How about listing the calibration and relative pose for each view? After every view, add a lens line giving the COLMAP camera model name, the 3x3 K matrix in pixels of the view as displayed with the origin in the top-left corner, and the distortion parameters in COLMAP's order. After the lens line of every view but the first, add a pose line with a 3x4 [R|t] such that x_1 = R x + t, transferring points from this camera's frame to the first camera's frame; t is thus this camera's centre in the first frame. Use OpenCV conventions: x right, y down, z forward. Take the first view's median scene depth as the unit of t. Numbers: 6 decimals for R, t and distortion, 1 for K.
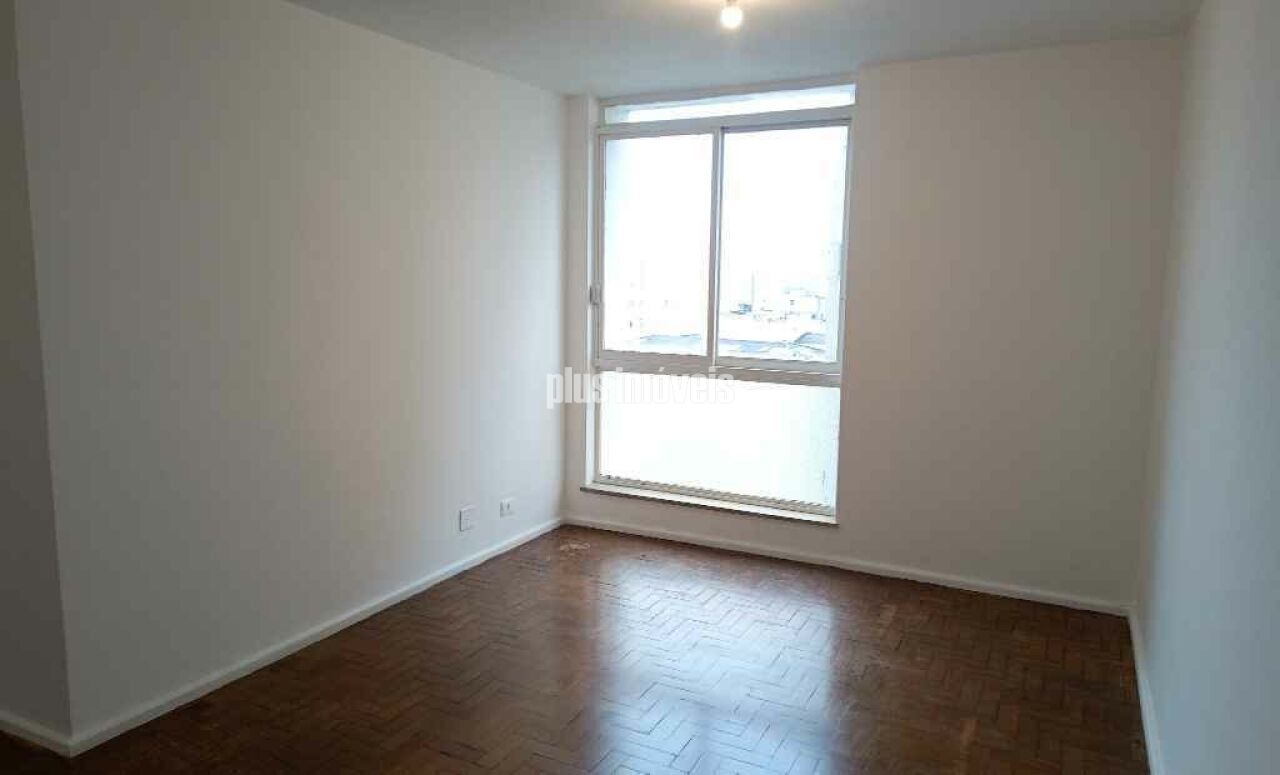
lens RADIAL K [[855.3, 0, 640.0], [0, 855.3, 387.5], [0, 0, 1]] dist [0.002446, 0.000318]
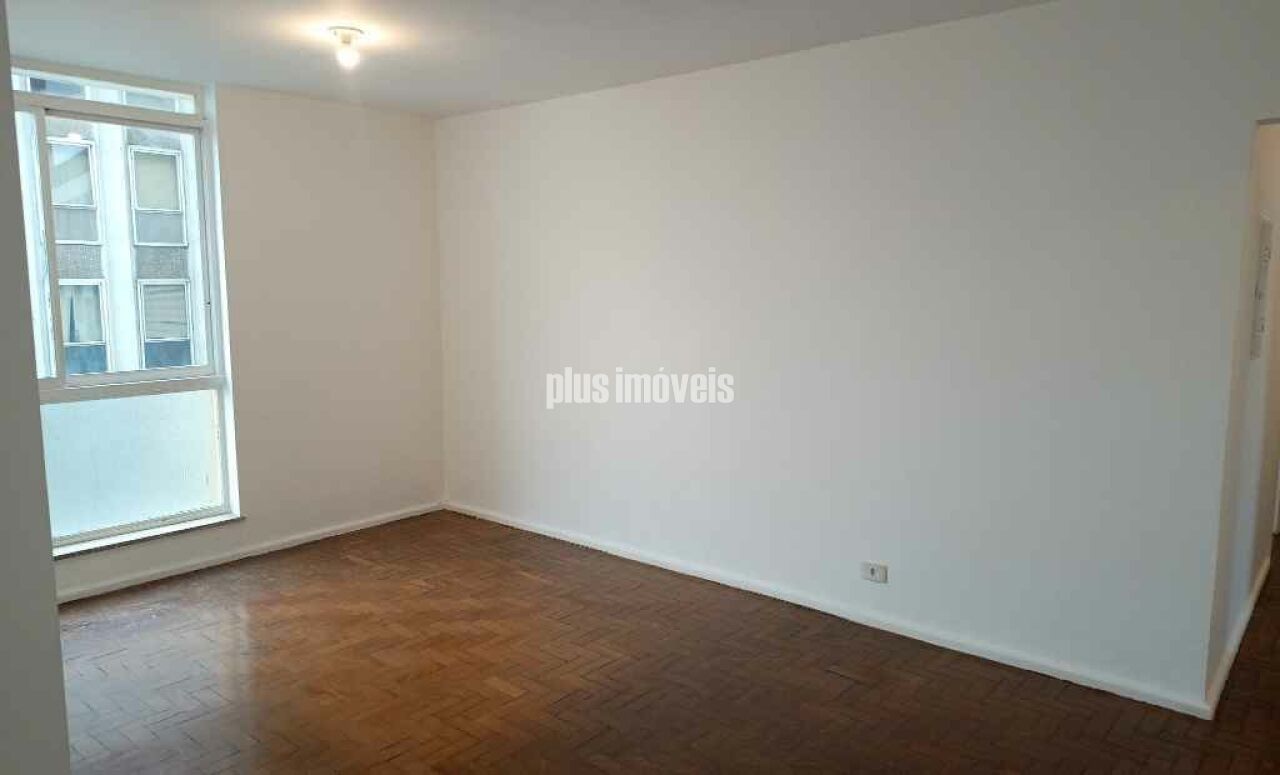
lens RADIAL K [[855.3, 0, 640.0], [0, 855.3, 387.5], [0, 0, 1]] dist [0.002446, 0.000318]
pose [[0.212940, -0.138995, 0.967128, -0.678299], [0.130659, 0.984990, 0.112794, -0.052810], [-0.968290, 0.102346, 0.227905, 0.279494]]
